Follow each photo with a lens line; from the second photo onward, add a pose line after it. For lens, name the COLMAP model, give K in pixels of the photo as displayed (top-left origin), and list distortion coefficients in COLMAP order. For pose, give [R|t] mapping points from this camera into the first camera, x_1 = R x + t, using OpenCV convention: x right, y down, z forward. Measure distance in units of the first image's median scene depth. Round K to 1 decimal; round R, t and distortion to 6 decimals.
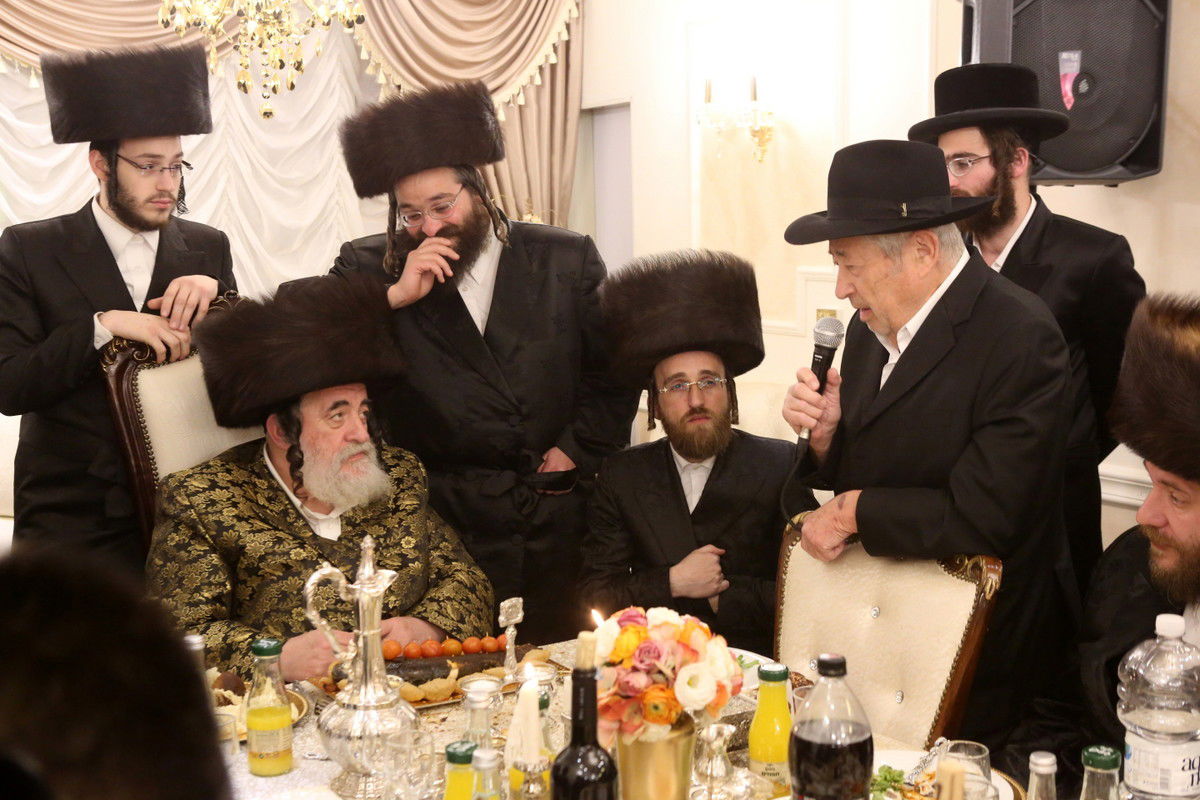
lens RADIAL K [[1584.0, 0, 561.7], [0, 1584.0, 424.5], [0, 0, 1]] dist [-0.003504, 0.000000]
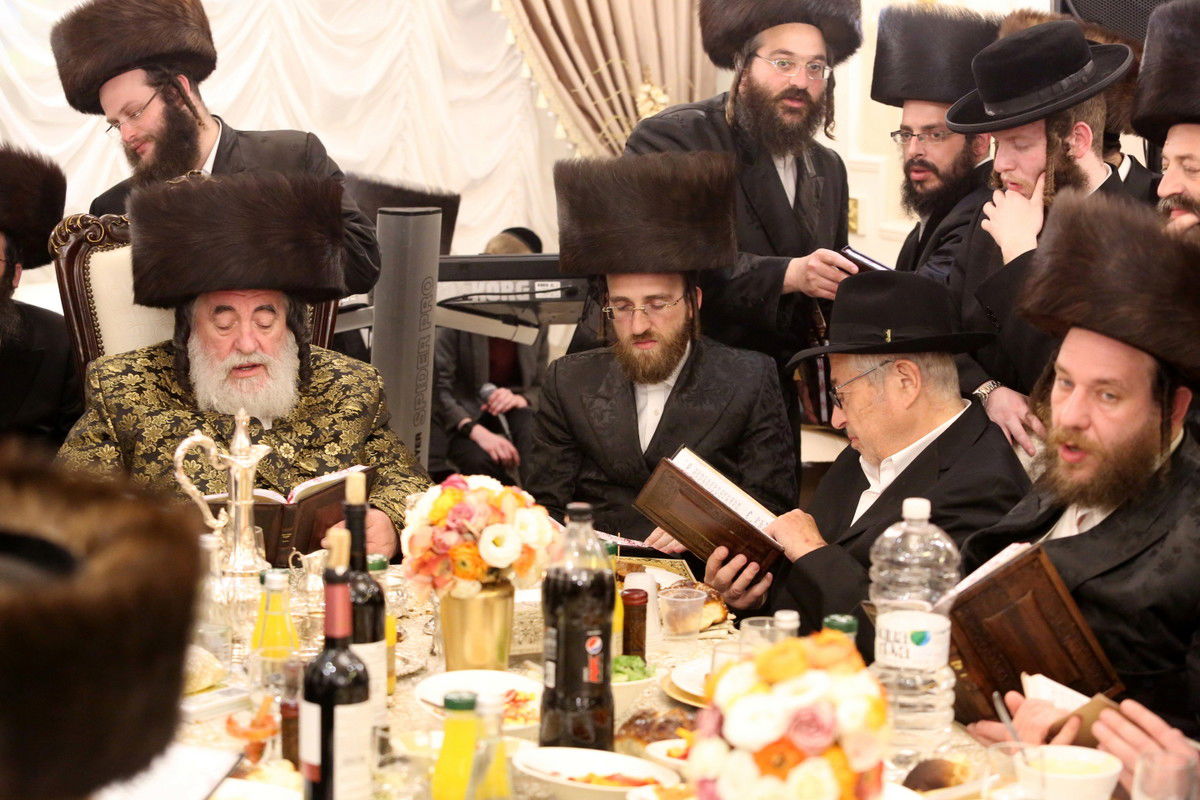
lens RADIAL K [[2481.1, 0, 558.3], [0, 2481.1, 382.1], [0, 0, 1]] dist [0.186114, 0.000000]
pose [[0.988127, 0.032885, -0.150077, 0.162768], [-0.033637, 0.999431, -0.002470, 0.024890], [0.149911, 0.007489, 0.988671, -0.289409]]
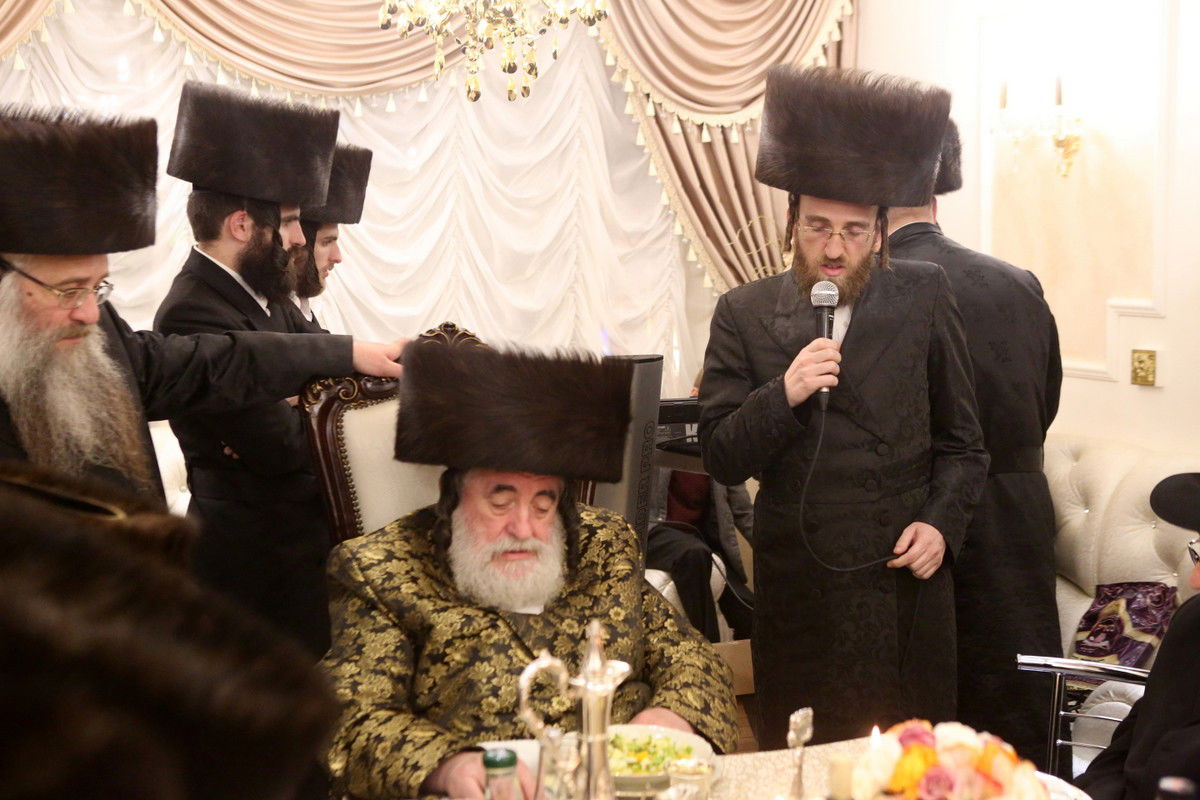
lens RADIAL K [[1741.8, 0, 596.4], [0, 1741.8, 398.6], [0, 0, 1]] dist [0.007146, 0.000000]
pose [[0.991287, 0.011486, -0.131214, -0.001196], [-0.016797, 0.999081, -0.039442, -0.005009], [0.130641, 0.041303, 0.990569, 0.044092]]
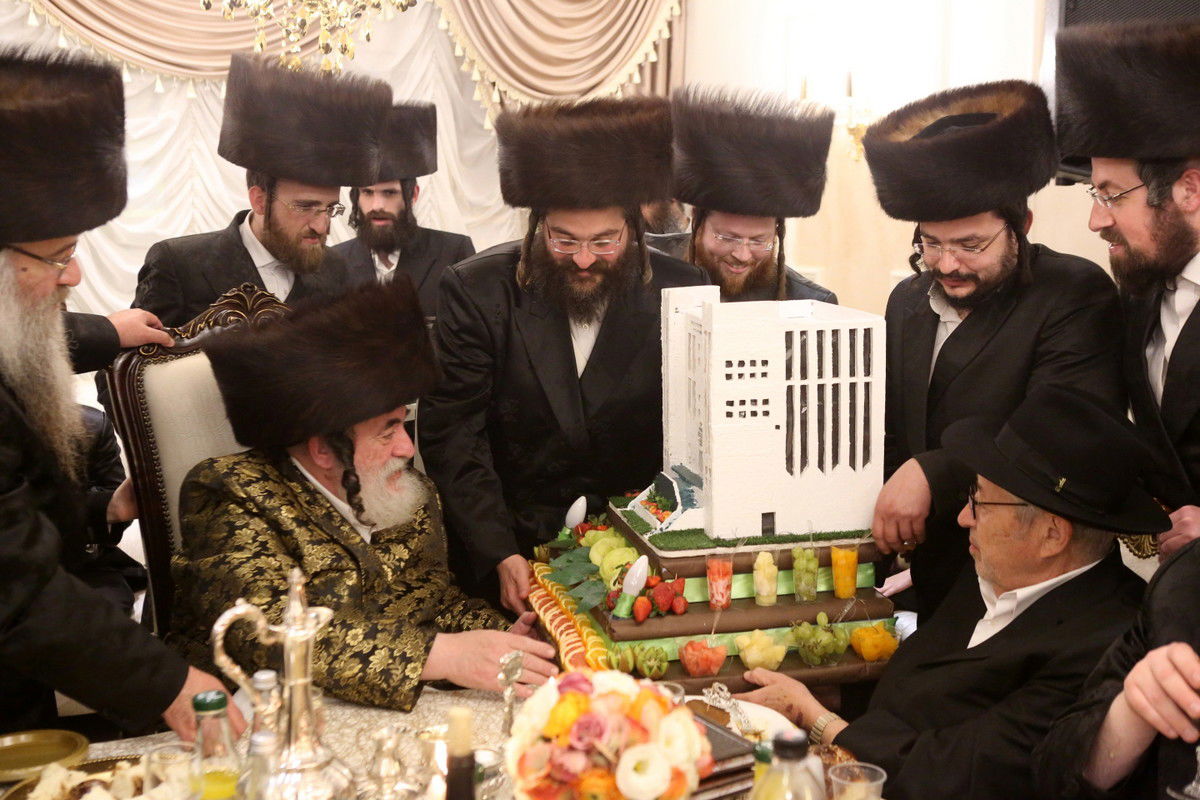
lens RADIAL K [[1498.9, 0, 606.5], [0, 1498.9, 392.1], [0, 0, 1]] dist [-0.005076, 0.000000]
pose [[0.997189, 0.018084, -0.072707, 0.051422], [-0.019454, 0.999645, -0.018188, -0.006775], [0.072352, 0.019552, 0.997187, 0.100087]]
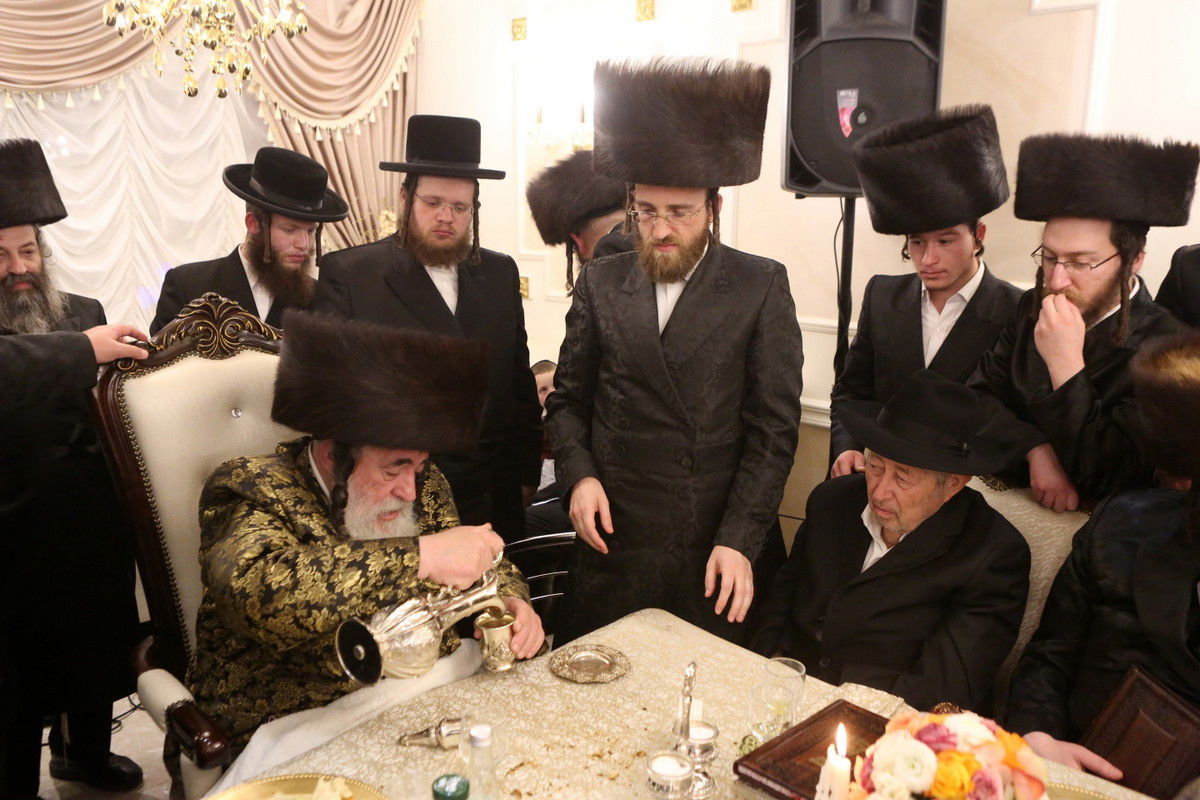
lens RADIAL K [[999.2, 0, 590.5], [0, 999.2, 395.8], [0, 0, 1]] dist [-0.045461, 0.056693]
pose [[0.960154, -0.043889, 0.276003, -0.119713], [0.027955, 0.997721, 0.061405, -0.040625], [-0.278069, -0.051242, 0.959193, 0.258219]]
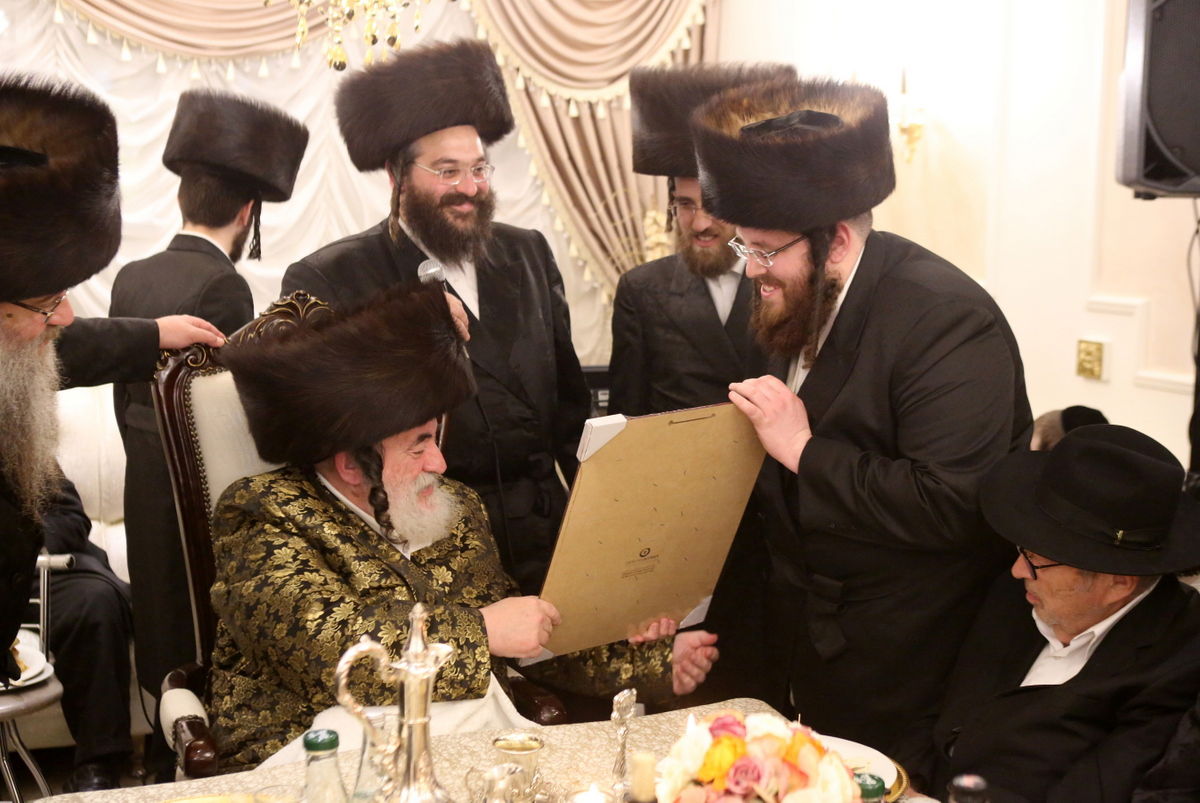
lens RADIAL K [[1643.5, 0, 650.2], [0, 1643.5, 371.6], [0, 0, 1]] dist [-0.004326, 0.000000]
pose [[0.999063, 0.031599, -0.029585, 0.010738], [-0.032483, 0.999025, -0.029898, -0.014720], [0.028611, 0.030831, 0.999115, 0.068537]]
